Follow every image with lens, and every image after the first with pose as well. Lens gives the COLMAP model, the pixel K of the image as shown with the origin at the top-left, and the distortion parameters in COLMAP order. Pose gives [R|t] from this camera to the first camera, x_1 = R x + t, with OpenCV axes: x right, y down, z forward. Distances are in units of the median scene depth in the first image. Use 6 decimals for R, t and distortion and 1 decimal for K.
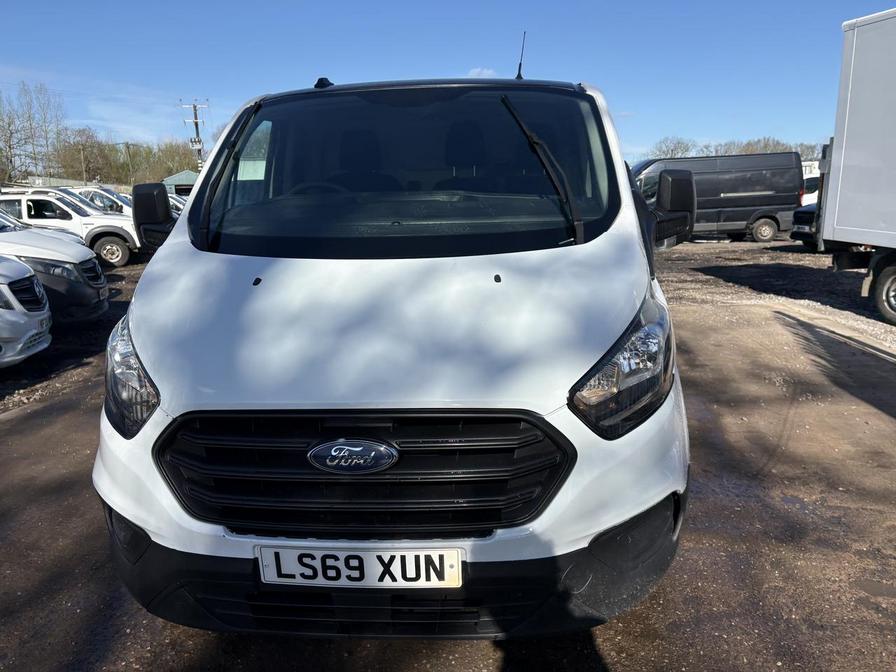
lens RADIAL K [[698.3, 0, 448.0], [0, 698.3, 336.0], [0, 0, 1]] dist [-0.000773, 0.001929]
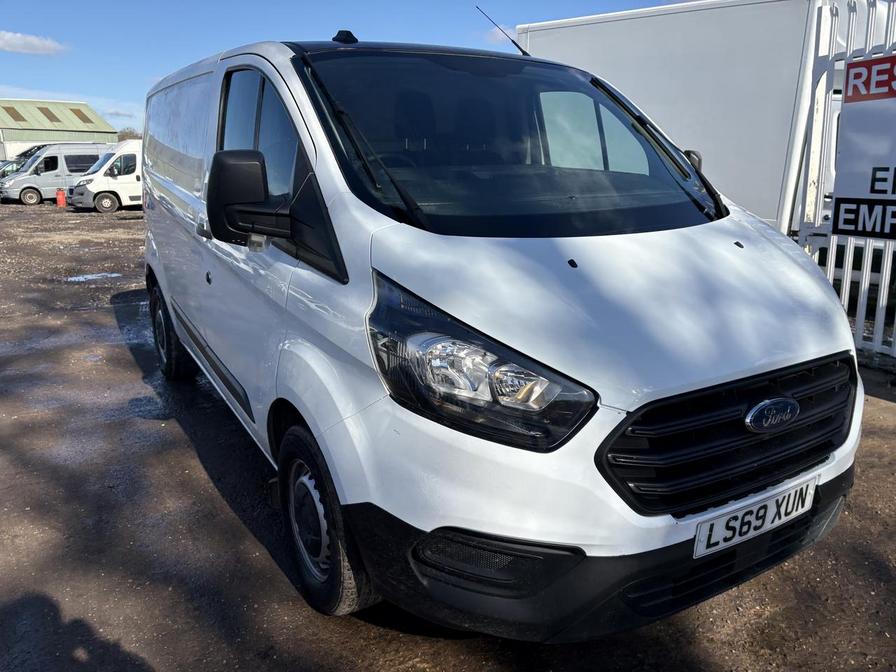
lens RADIAL K [[698.3, 0, 448.0], [0, 698.3, 336.0], [0, 0, 1]] dist [-0.000773, 0.001929]
pose [[0.803333, -0.125213, 0.582219, -1.042987], [0.102957, 0.992126, 0.071311, -0.070953], [-0.586564, 0.002657, 0.809899, 0.372167]]
